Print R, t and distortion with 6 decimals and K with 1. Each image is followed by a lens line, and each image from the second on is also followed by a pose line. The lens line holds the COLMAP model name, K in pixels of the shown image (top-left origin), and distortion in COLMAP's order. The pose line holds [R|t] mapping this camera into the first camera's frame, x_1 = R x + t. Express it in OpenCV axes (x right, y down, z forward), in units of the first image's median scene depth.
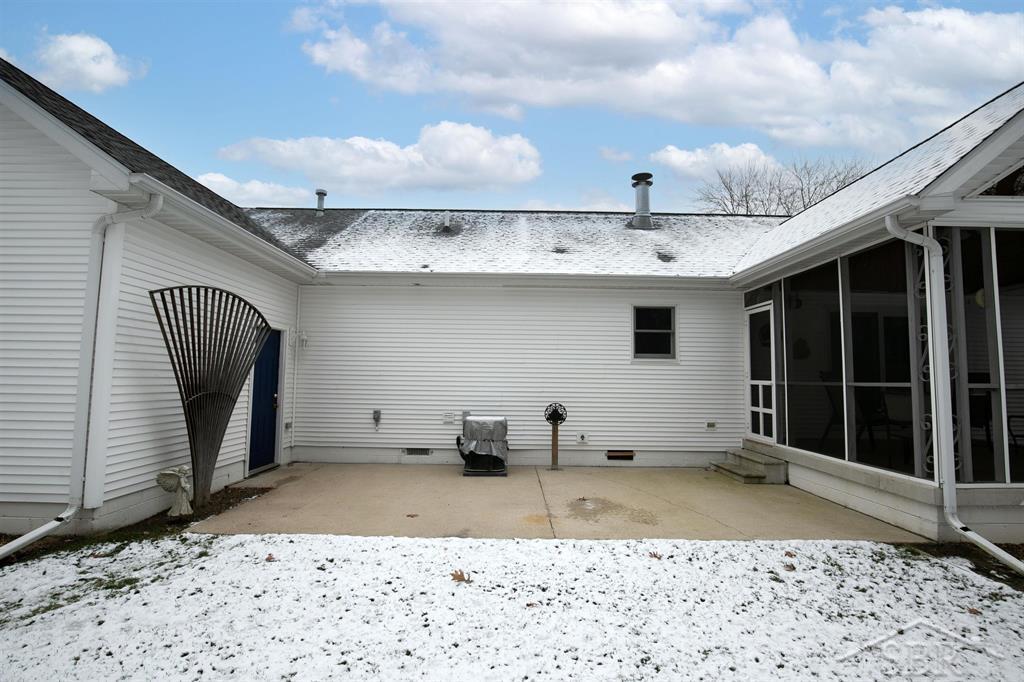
lens RADIAL K [[518.1, 0, 512.0], [0, 518.1, 341.0], [0, 0, 1]] dist [-0.002757, -0.000467]
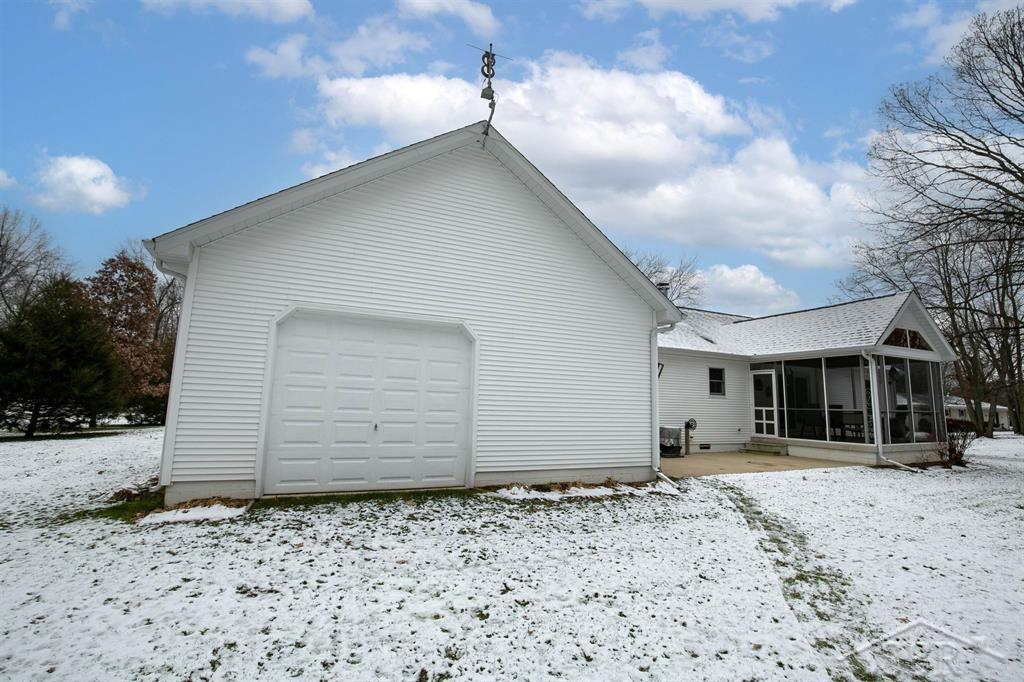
lens RADIAL K [[468.6, 0, 515.3], [0, 468.6, 336.2], [0, 0, 1]] dist [-0.034322, 0.004632]
pose [[0.902552, 0.077645, 0.423522, -1.254421], [-0.048982, 0.995736, -0.078166, -0.014534], [-0.427786, 0.049803, 0.902507, -0.272403]]
